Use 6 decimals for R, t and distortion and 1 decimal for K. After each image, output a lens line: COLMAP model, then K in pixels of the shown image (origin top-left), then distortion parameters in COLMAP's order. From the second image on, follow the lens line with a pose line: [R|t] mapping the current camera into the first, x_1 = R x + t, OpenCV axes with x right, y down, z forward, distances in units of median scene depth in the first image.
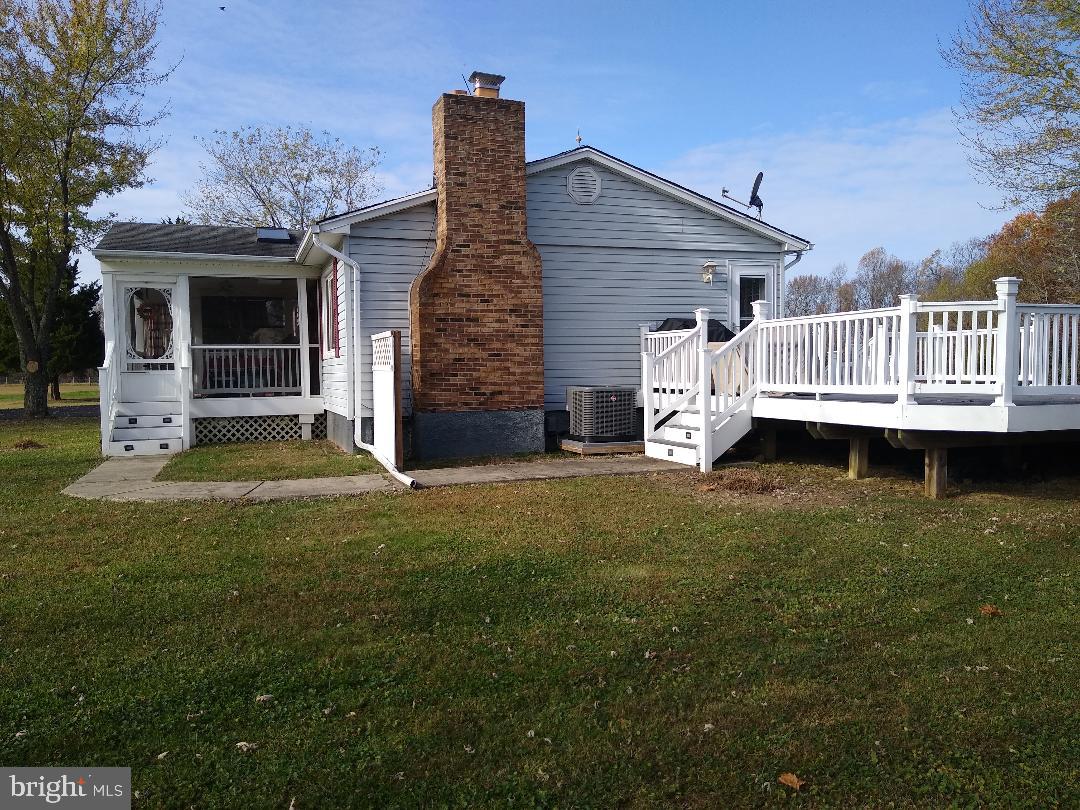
lens RADIAL K [[839.3, 0, 512.6], [0, 839.3, 406.5], [0, 0, 1]] dist [0.083973, -0.140848]
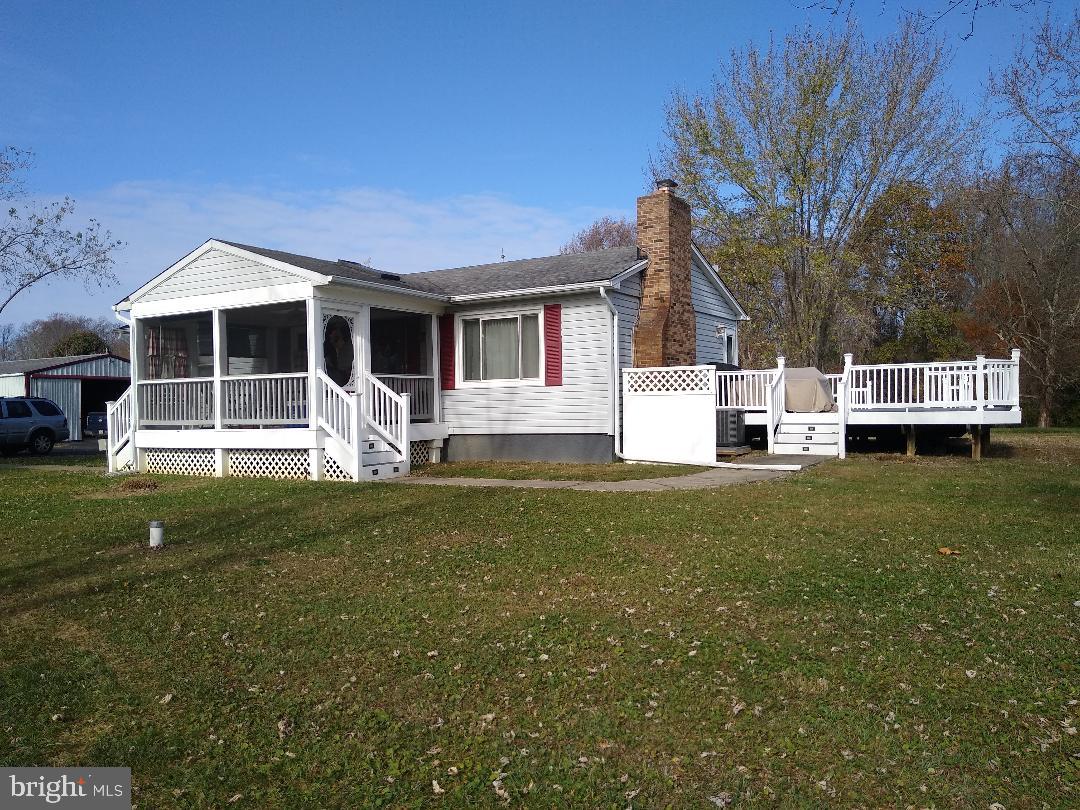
lens RADIAL K [[839.3, 0, 512.6], [0, 839.3, 406.5], [0, 0, 1]] dist [0.083973, -0.140848]
pose [[0.779121, -0.001074, 0.626873, -0.939771], [0.035571, 0.998463, -0.042499, 0.018548], [-0.625864, 0.055410, 0.777961, 0.102867]]
